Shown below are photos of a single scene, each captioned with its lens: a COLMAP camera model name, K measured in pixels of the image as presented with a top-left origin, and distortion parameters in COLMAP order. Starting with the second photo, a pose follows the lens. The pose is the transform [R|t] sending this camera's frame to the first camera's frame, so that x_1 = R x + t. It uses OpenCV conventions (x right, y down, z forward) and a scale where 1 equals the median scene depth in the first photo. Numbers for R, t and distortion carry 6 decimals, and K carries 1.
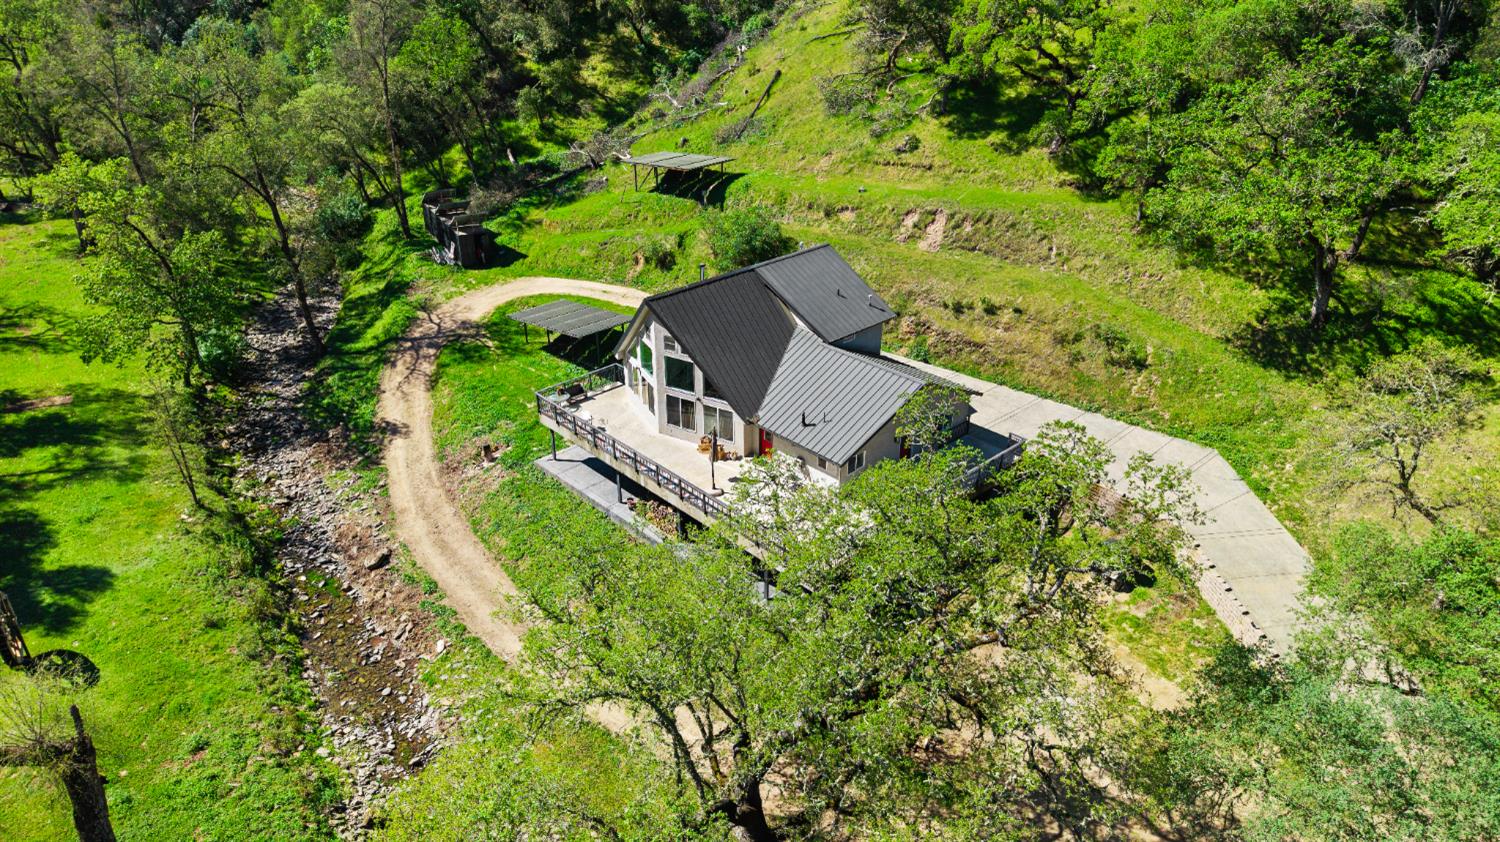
lens RADIAL K [[990.3, 0, 744.0], [0, 990.3, 423.2], [0, 0, 1]] dist [-0.002394, -0.004161]
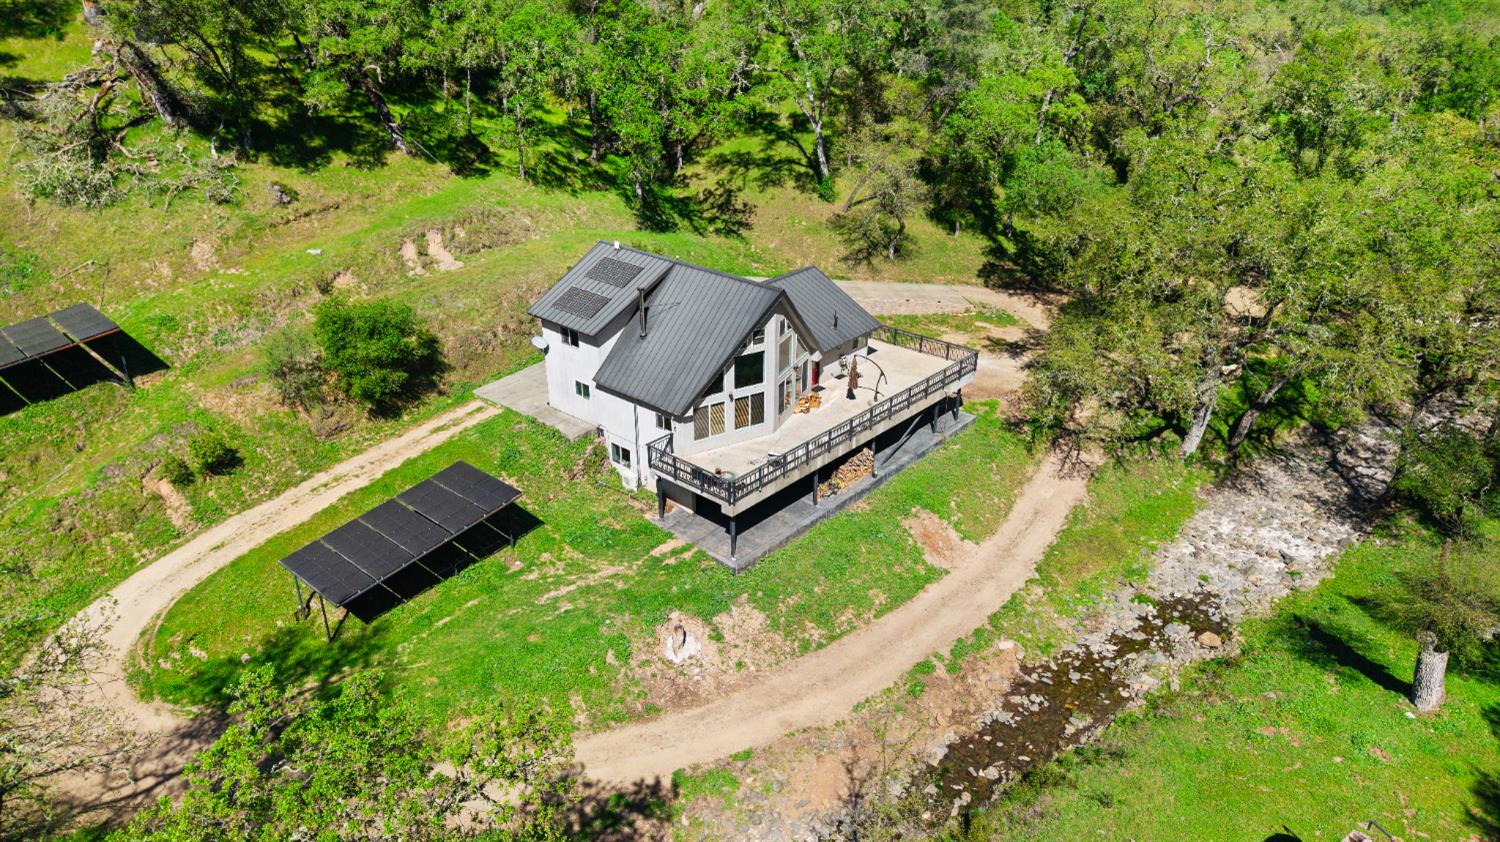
lens RADIAL K [[990.3, 0, 746.0], [0, 990.3, 417.7], [0, 0, 1]] dist [-0.002394, -0.004161]
pose [[-0.099061, -0.425244, 0.899641, -0.795944], [0.462645, 0.780749, 0.419988, -0.353176], [-0.880992, 0.457819, 0.119395, 0.762206]]
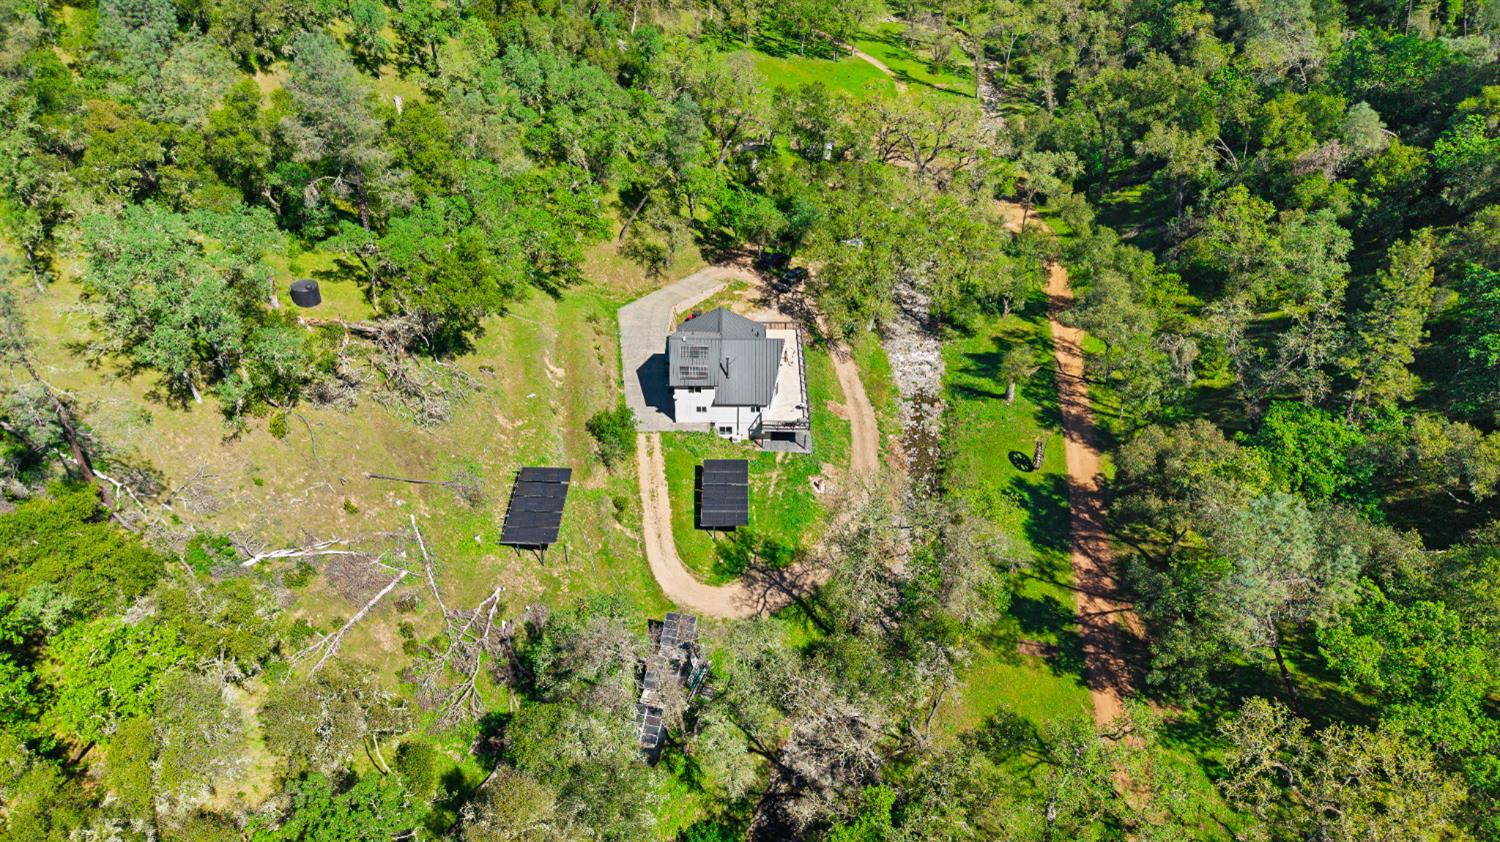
lens RADIAL K [[990.3, 0, 745.6], [0, 990.3, 417.6], [0, 0, 1]] dist [-0.002394, -0.004161]
pose [[-0.736819, -0.405869, 0.540711, -1.054873], [0.309201, 0.508931, 0.803358, -1.491235], [-0.601243, 0.759117, -0.249495, 1.382251]]
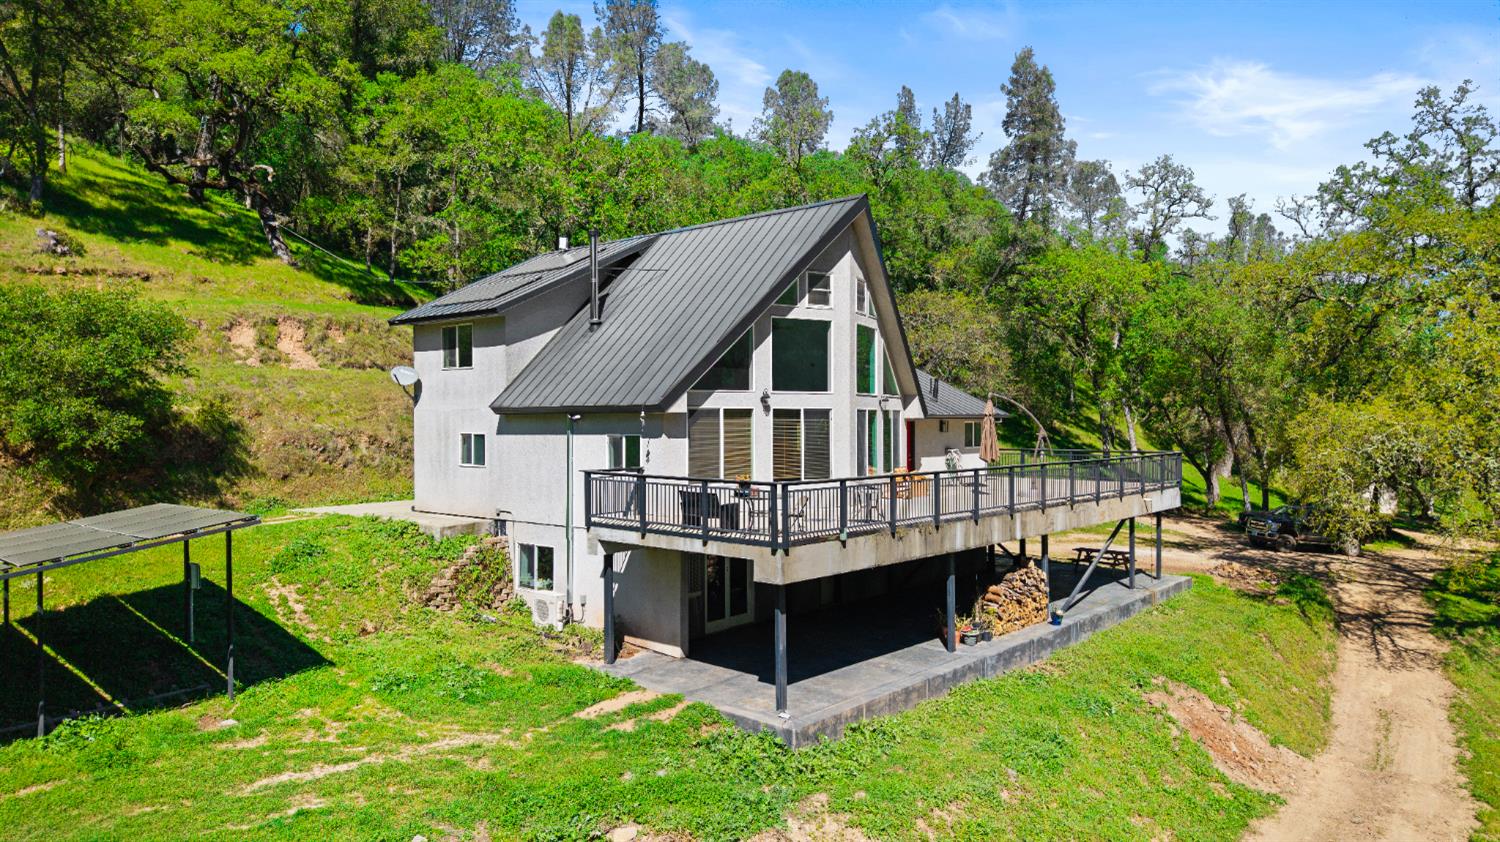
lens RADIAL K [[990.3, 0, 741.6], [0, 990.3, 422.2], [0, 0, 1]] dist [-0.002394, -0.004161]
pose [[-0.102246, -0.002485, 0.994756, -0.463505], [0.466779, 0.882949, 0.050184, -0.062223], [-0.878444, 0.469462, -0.089118, 0.902516]]
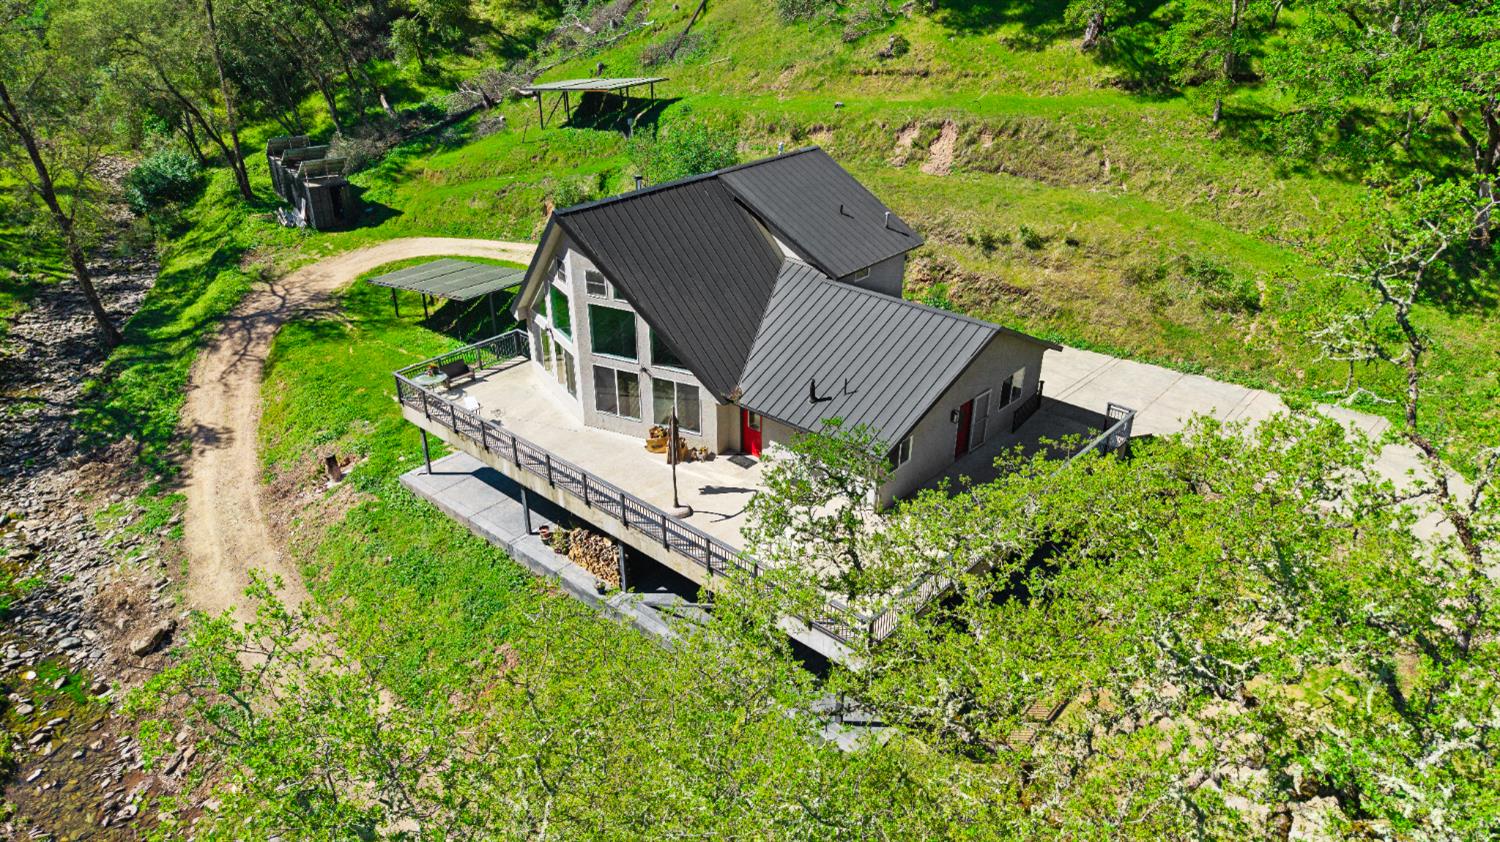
lens RADIAL K [[990.3, 0, 750.9], [0, 990.3, 429.5], [0, 0, 1]] dist [-0.002394, -0.004161]
pose [[0.995798, -0.039735, 0.082506, -0.025133], [0.039783, 0.999208, 0.001066, 0.013916], [-0.082483, 0.002221, 0.996590, 0.279438]]
